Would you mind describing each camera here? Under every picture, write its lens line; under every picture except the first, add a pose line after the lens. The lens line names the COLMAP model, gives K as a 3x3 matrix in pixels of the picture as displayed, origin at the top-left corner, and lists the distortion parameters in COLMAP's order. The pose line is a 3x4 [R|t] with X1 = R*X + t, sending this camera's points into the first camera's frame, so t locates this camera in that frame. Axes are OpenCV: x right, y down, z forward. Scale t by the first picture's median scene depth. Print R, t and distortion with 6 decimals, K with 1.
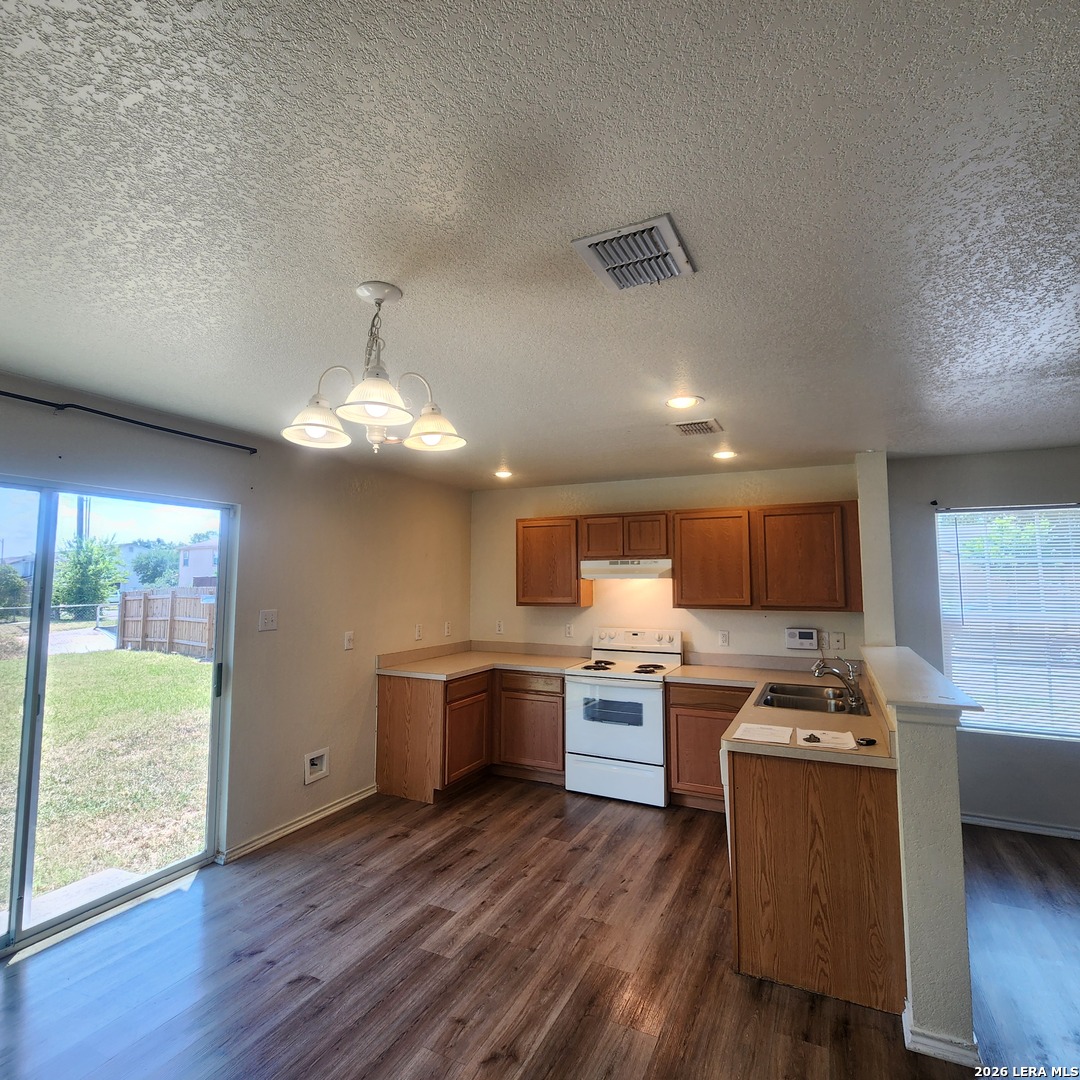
lens RADIAL K [[594.2, 0, 545.5], [0, 594.2, 524.1], [0, 0, 1]] dist [0.000939, -0.001817]
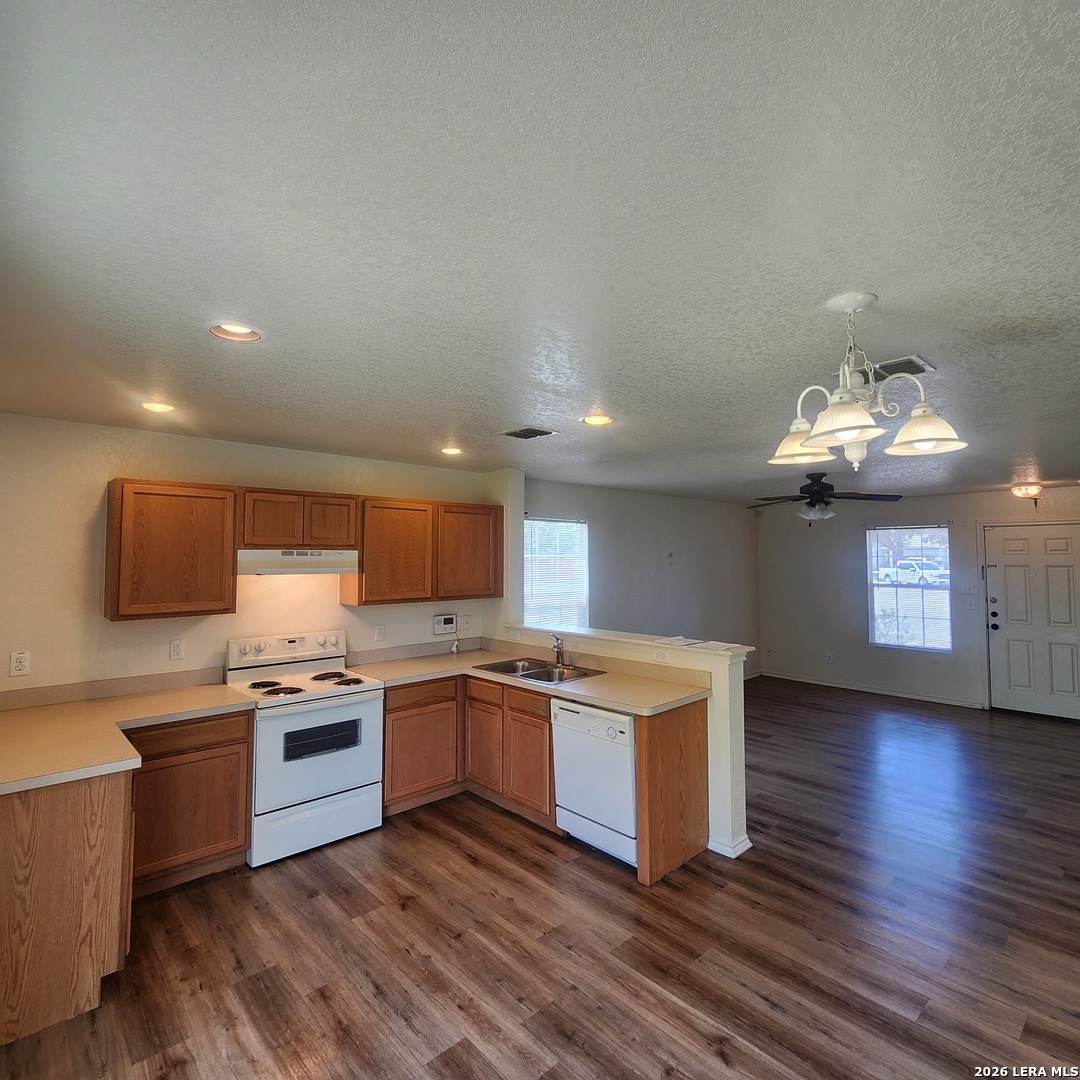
lens RADIAL K [[594.2, 0, 545.5], [0, 594.2, 524.1], [0, 0, 1]] dist [0.000939, -0.001817]
pose [[0.345293, 0.051525, 0.937079, -0.560772], [-0.091454, 0.995587, -0.021044, 0.013682], [-0.934028, -0.078433, 0.348482, 0.463675]]
